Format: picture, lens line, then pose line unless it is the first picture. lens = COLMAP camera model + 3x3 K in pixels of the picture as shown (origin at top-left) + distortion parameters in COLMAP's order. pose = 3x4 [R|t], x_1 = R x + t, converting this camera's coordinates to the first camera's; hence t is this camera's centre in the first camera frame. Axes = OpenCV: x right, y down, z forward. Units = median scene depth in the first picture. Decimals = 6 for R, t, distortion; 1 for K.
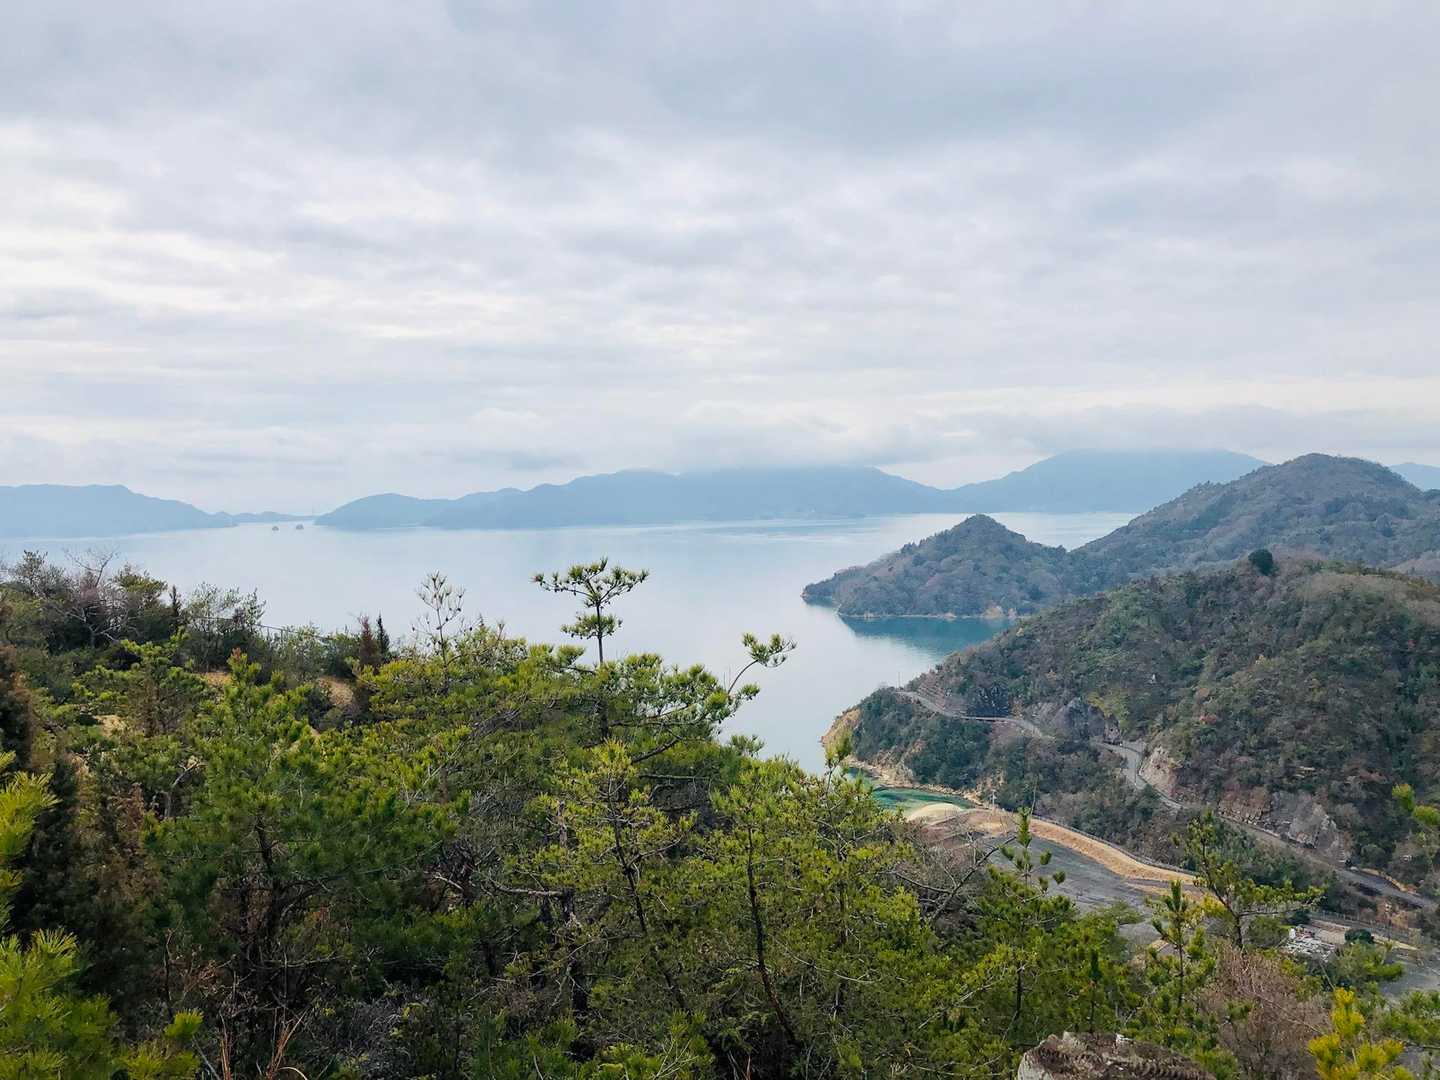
lens RADIAL K [[1081.1, 0, 720.0], [0, 1081.1, 540.0], [0, 0, 1]] dist [0.068134, -0.000774]
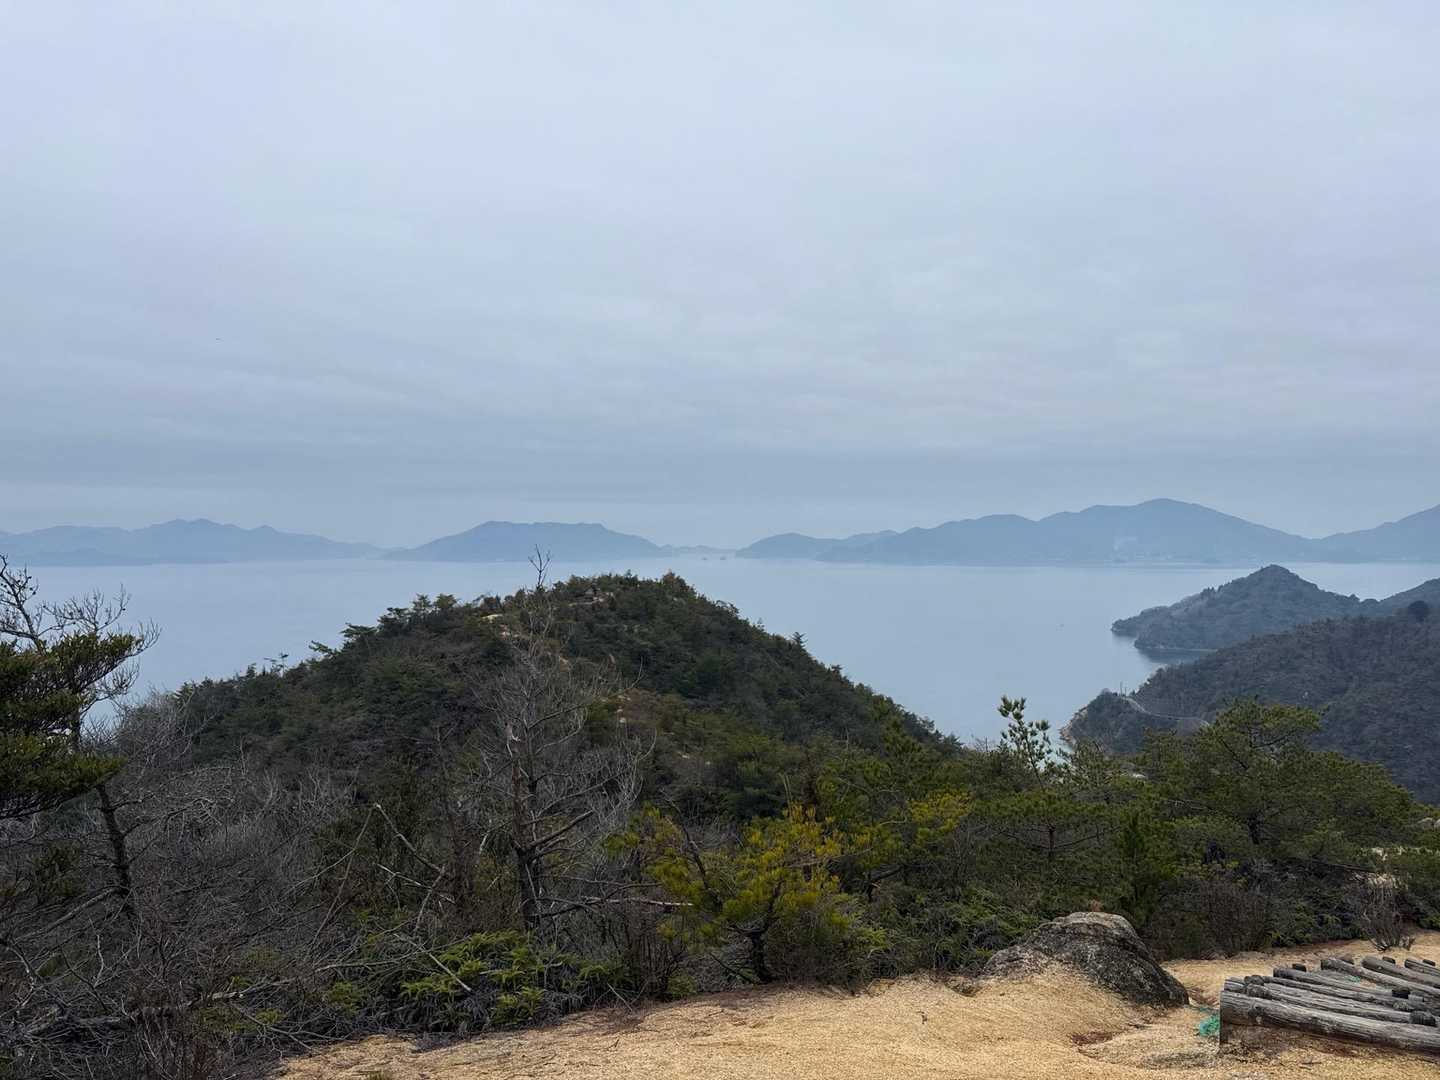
lens RADIAL K [[1081.1, 0, 720.0], [0, 1081.1, 540.0], [0, 0, 1]] dist [0.068134, -0.000774]
pose [[0.929125, 0.018008, -0.369327, 0.127561], [-0.029279, 0.999260, -0.024934, -0.003693], [0.368605, 0.033980, 0.928965, -0.282050]]
